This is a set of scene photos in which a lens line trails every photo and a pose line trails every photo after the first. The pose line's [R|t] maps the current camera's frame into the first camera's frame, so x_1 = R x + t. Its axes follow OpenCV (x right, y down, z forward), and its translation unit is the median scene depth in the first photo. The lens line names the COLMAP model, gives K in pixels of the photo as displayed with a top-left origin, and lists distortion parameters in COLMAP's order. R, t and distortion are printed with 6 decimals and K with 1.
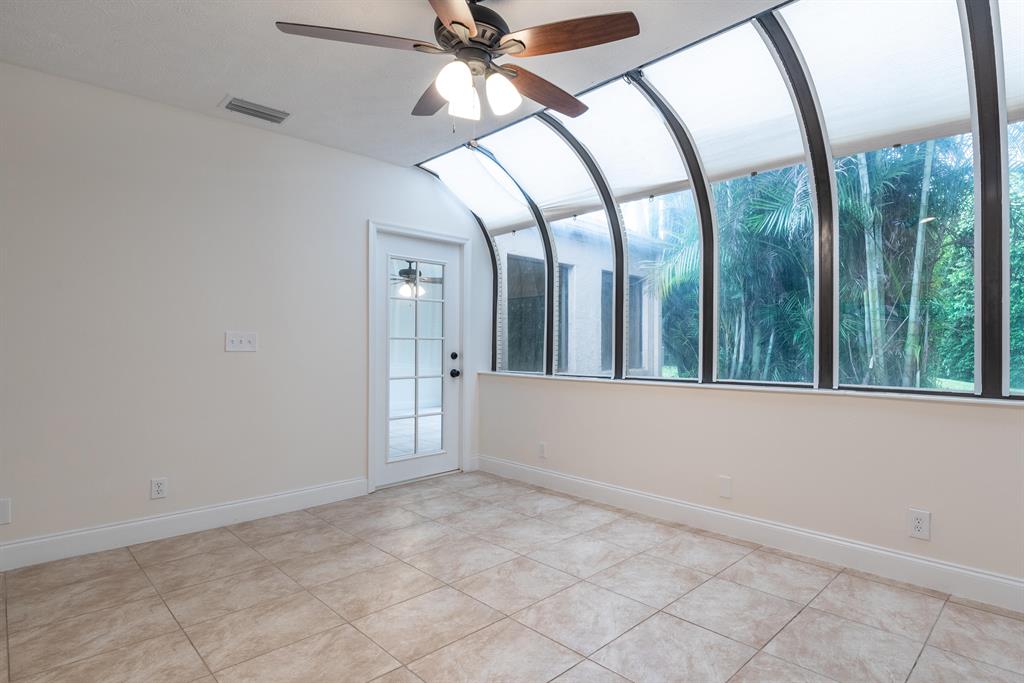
lens RADIAL K [[525.8, 0, 582.3], [0, 525.8, 335.2], [0, 0, 1]] dist [-0.000021, -0.000036]
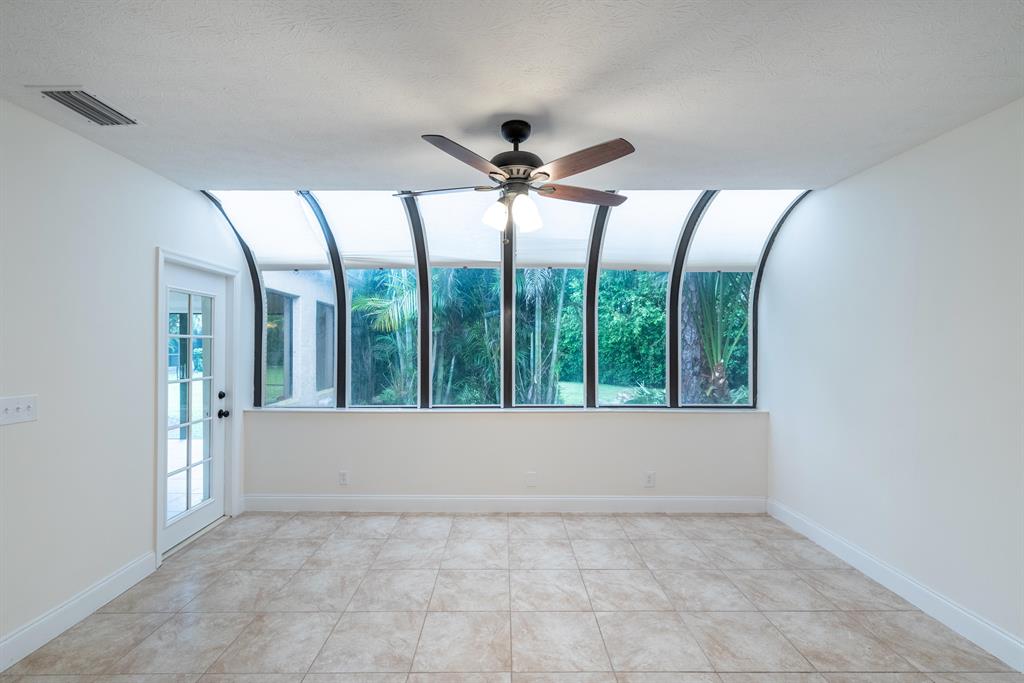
lens RADIAL K [[440.1, 0, 511.5], [0, 440.1, 345.6], [0, 0, 1]] dist [0.002383, -0.000871]
pose [[0.760277, 0.001182, 0.649598, -0.459236], [-0.005411, 0.999975, 0.004512, -0.070522], [-0.649577, -0.006945, 0.760264, 0.091494]]
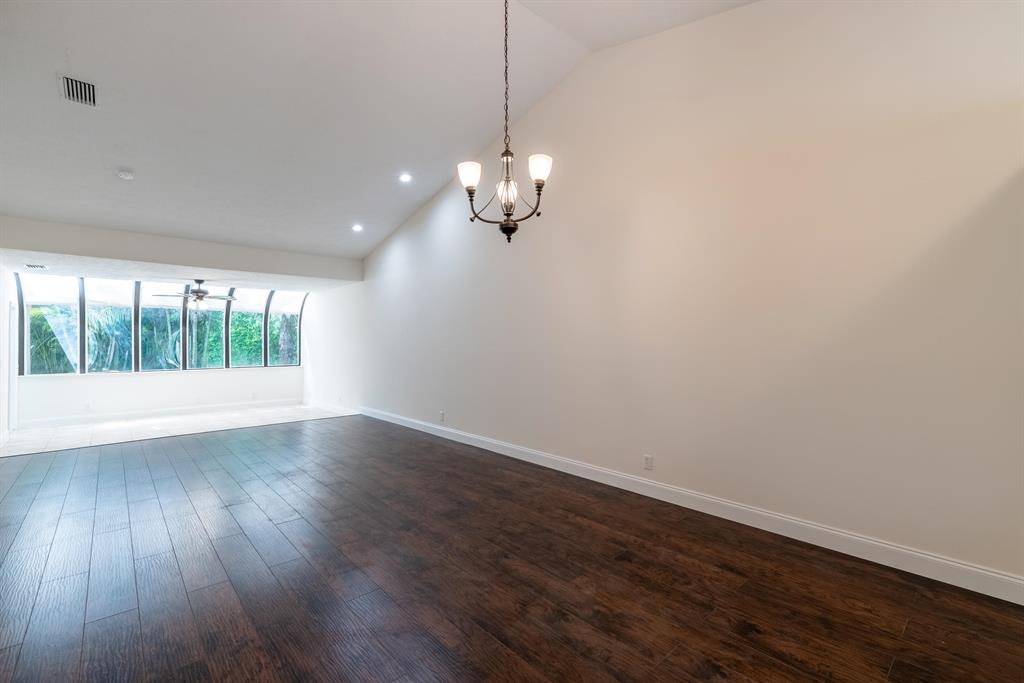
lens RADIAL K [[440.1, 0, 511.5], [0, 440.1, 345.6], [0, 0, 1]] dist [0.002383, -0.000871]
pose [[0.136170, -0.005317, 0.990671, -1.995969], [-0.003431, 0.999977, 0.005838, -0.070902], [-0.990680, -0.004194, 0.136148, -1.265254]]
